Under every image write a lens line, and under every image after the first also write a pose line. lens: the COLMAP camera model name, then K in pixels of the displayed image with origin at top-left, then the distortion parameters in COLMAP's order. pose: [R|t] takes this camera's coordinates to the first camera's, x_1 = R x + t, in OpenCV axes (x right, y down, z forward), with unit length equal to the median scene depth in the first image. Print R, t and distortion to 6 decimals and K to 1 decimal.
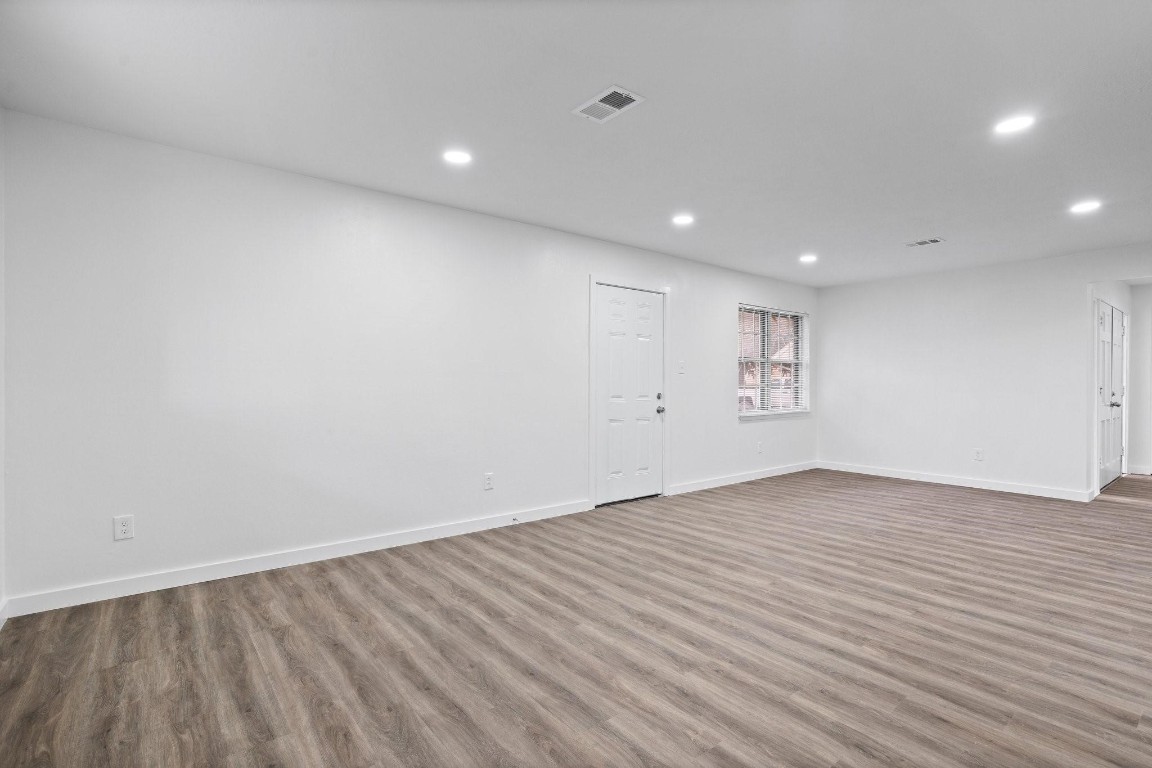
lens RADIAL K [[550.2, 0, 577.3], [0, 550.2, 392.1], [0, 0, 1]] dist [-0.009878, 0.000954]
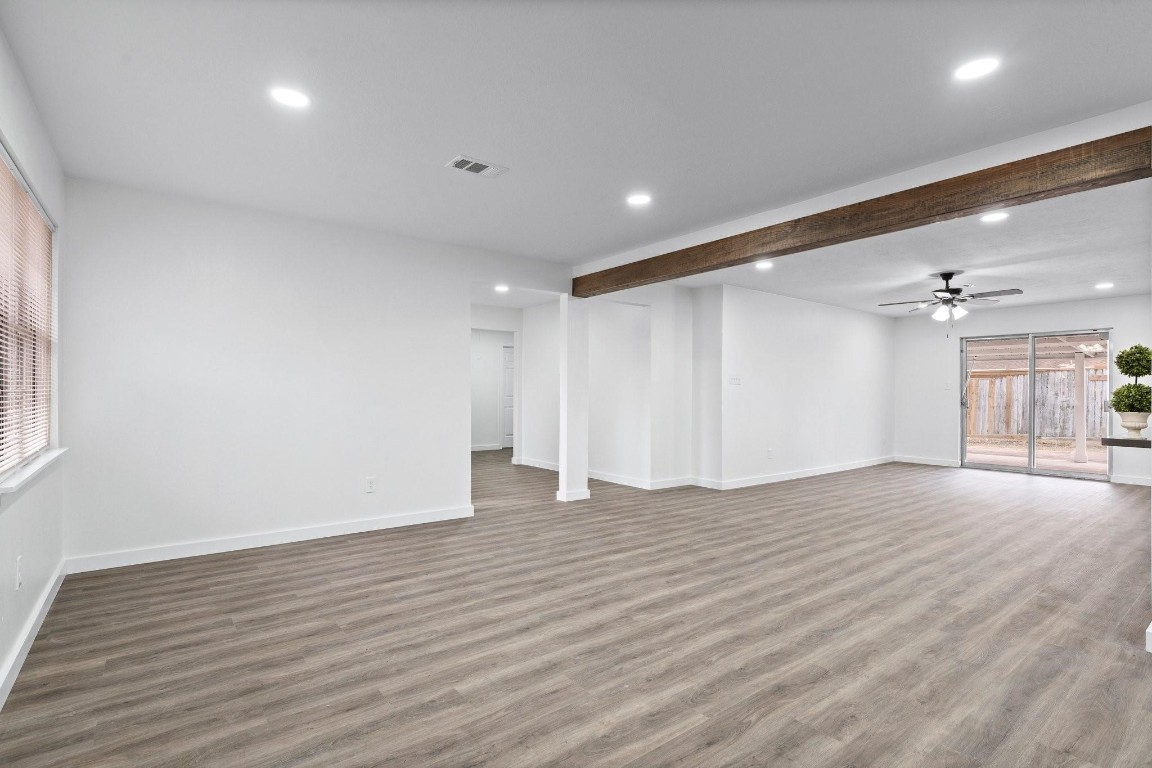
lens RADIAL K [[550.2, 0, 577.3], [0, 550.2, 392.1], [0, 0, 1]] dist [-0.009878, 0.000954]
pose [[0.016564, -0.002231, 0.999860, -0.012118], [0.011686, 0.999930, 0.002038, -0.021322], [-0.999795, 0.011650, 0.016589, 1.534565]]
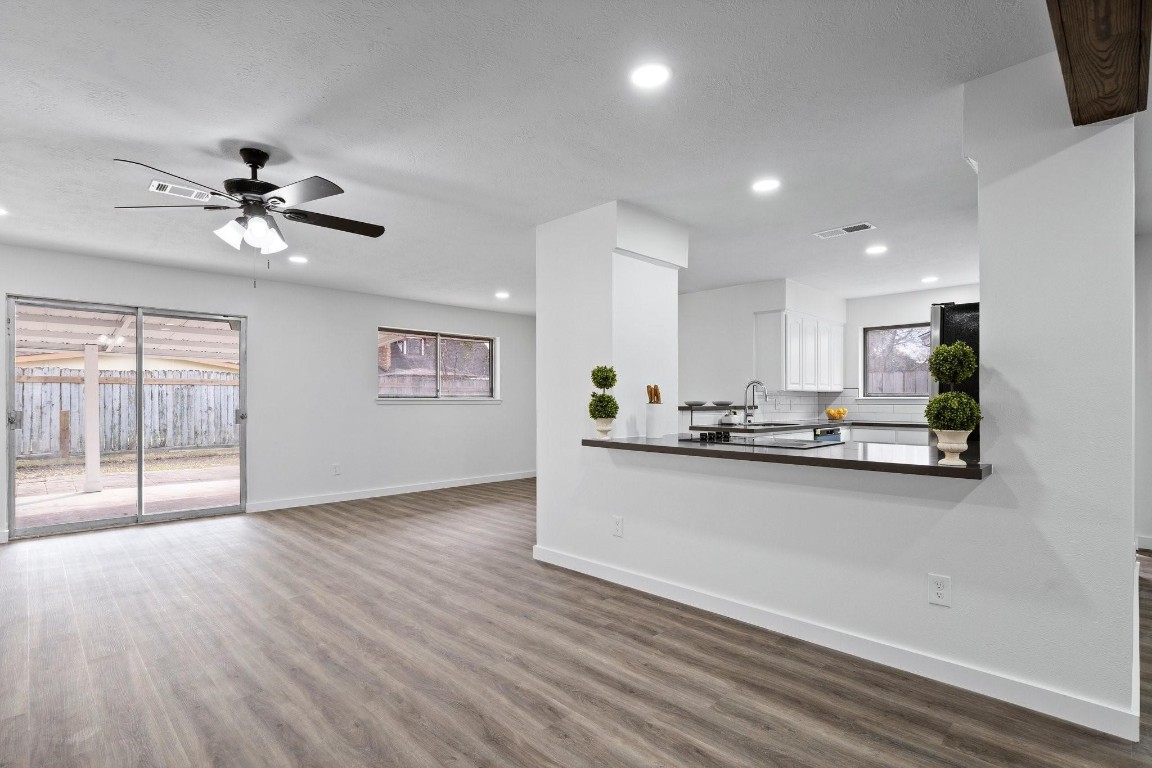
lens RADIAL K [[558.9, 0, 576.7], [0, 558.9, 401.2], [0, 0, 1]] dist [-0.004235, -0.000194]
pose [[-0.993617, -0.003770, -0.112744, 1.629305], [-0.005986, 0.999795, 0.019321, -0.022092], [0.112648, 0.019873, -0.993436, 1.241326]]
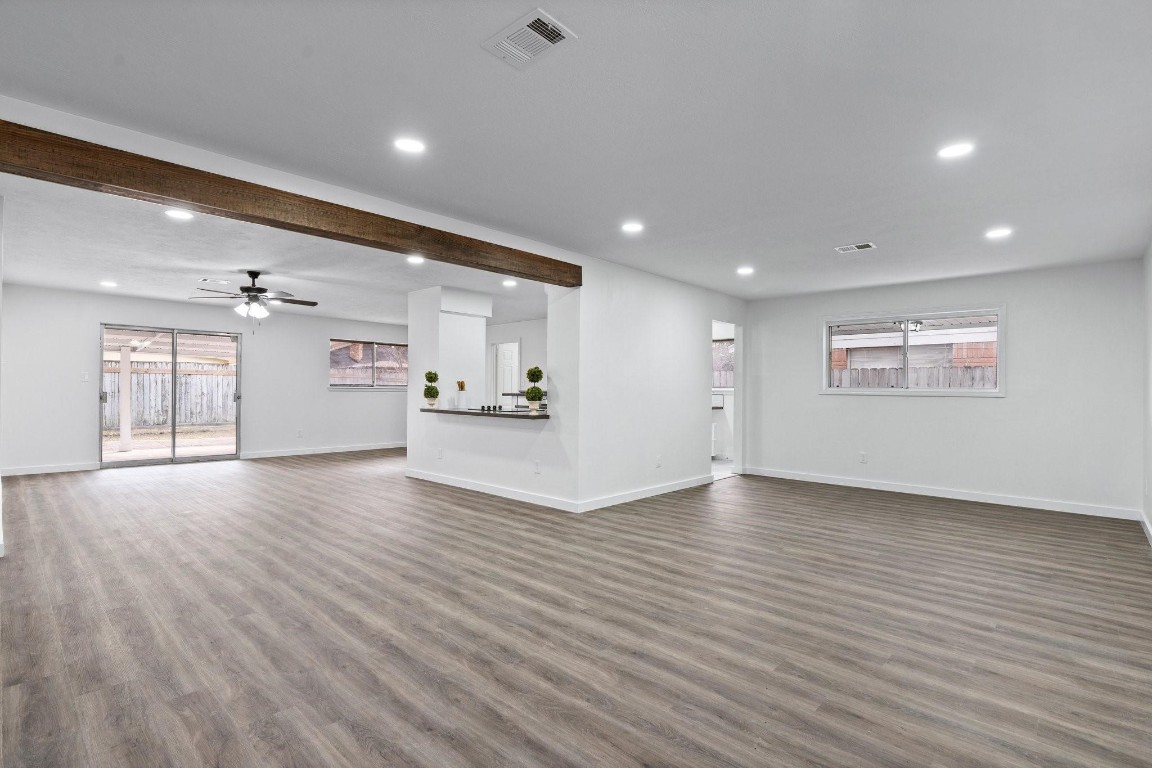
lens RADIAL K [[550.2, 0, 577.3], [0, 550.2, 392.1], [0, 0, 1]] dist [-0.009878, 0.000954]
pose [[-0.988684, -0.013077, -0.149439, 1.159313], [-0.016242, 0.999669, 0.019975, -0.043474], [0.149129, 0.022176, -0.988569, 2.482242]]
